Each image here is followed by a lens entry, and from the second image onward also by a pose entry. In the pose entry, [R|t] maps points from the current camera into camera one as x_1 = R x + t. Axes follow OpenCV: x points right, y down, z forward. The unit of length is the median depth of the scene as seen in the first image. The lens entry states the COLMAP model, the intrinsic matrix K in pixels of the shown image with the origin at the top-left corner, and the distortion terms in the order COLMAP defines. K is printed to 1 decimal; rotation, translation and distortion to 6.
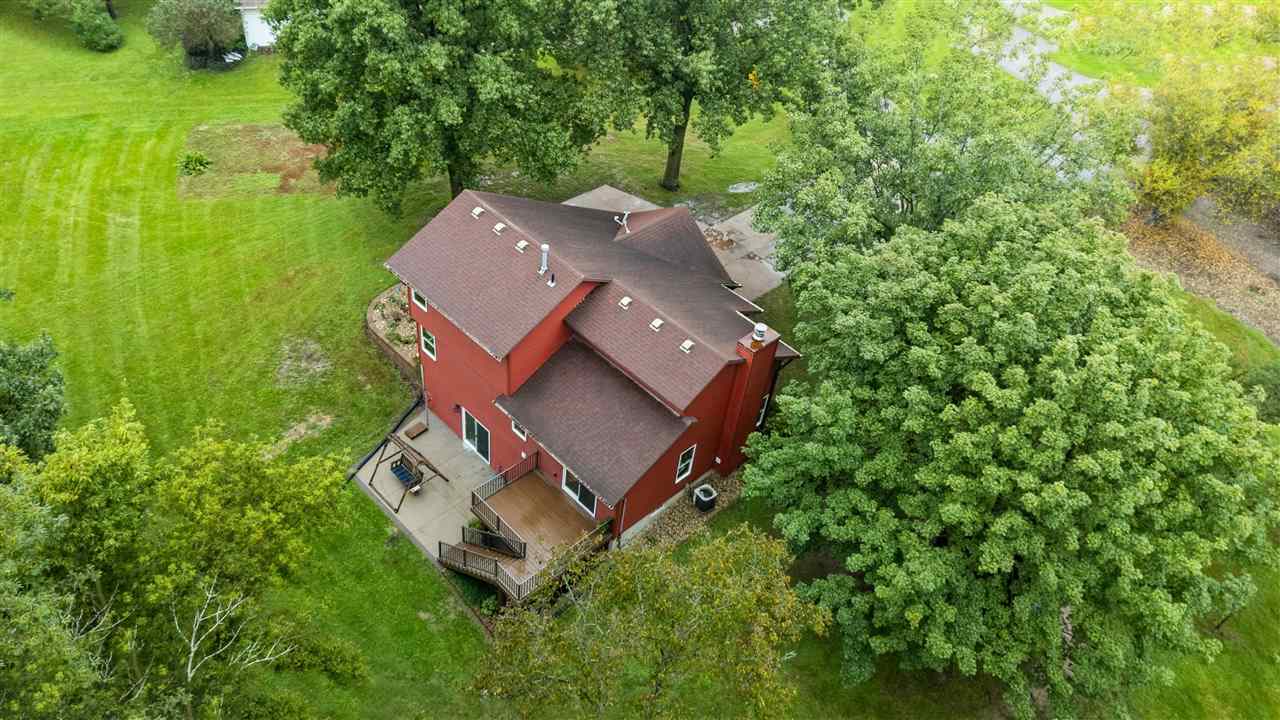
lens RADIAL K [[893.8, 0, 640.0], [0, 893.8, 360.0], [0, 0, 1]] dist [-0.000870, -0.001357]
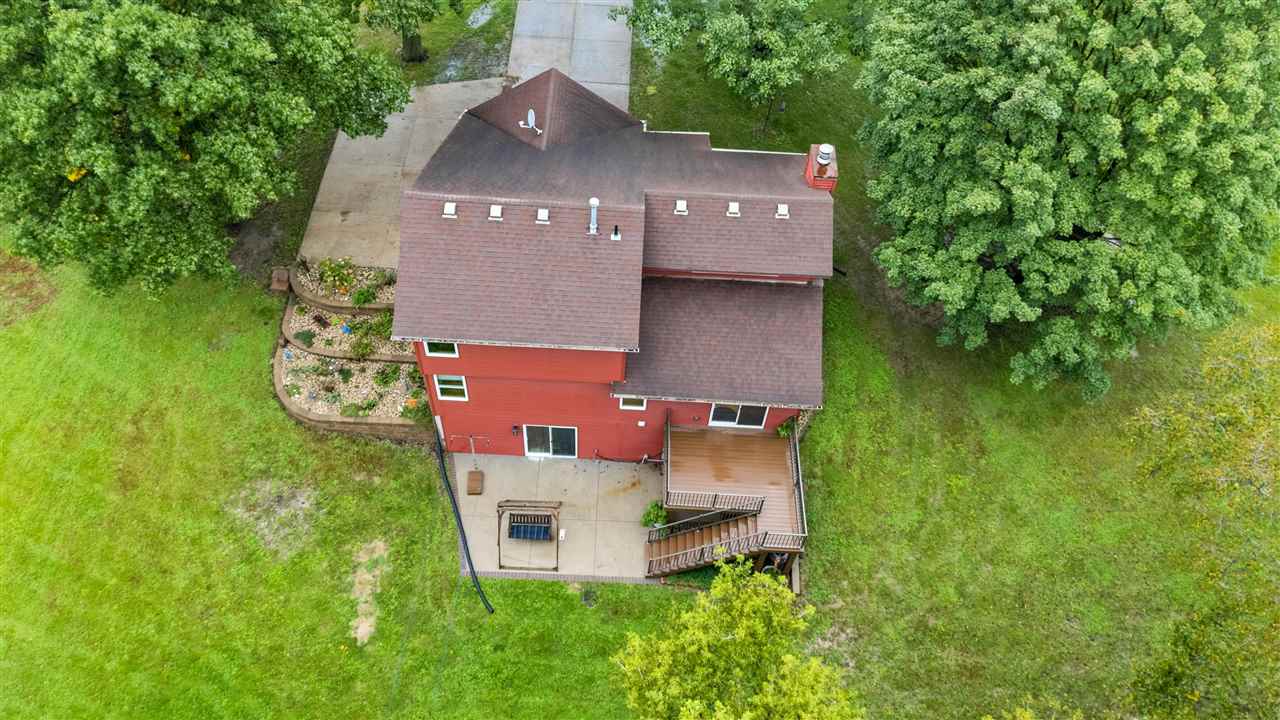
lens RADIAL K [[893.8, 0, 640.0], [0, 893.8, 360.0], [0, 0, 1]] dist [-0.000870, -0.001357]
pose [[0.730511, -0.592667, 0.339263, -0.361513], [0.485664, 0.800131, 0.352023, -0.230624], [-0.480088, -0.092389, 0.872342, 0.236044]]
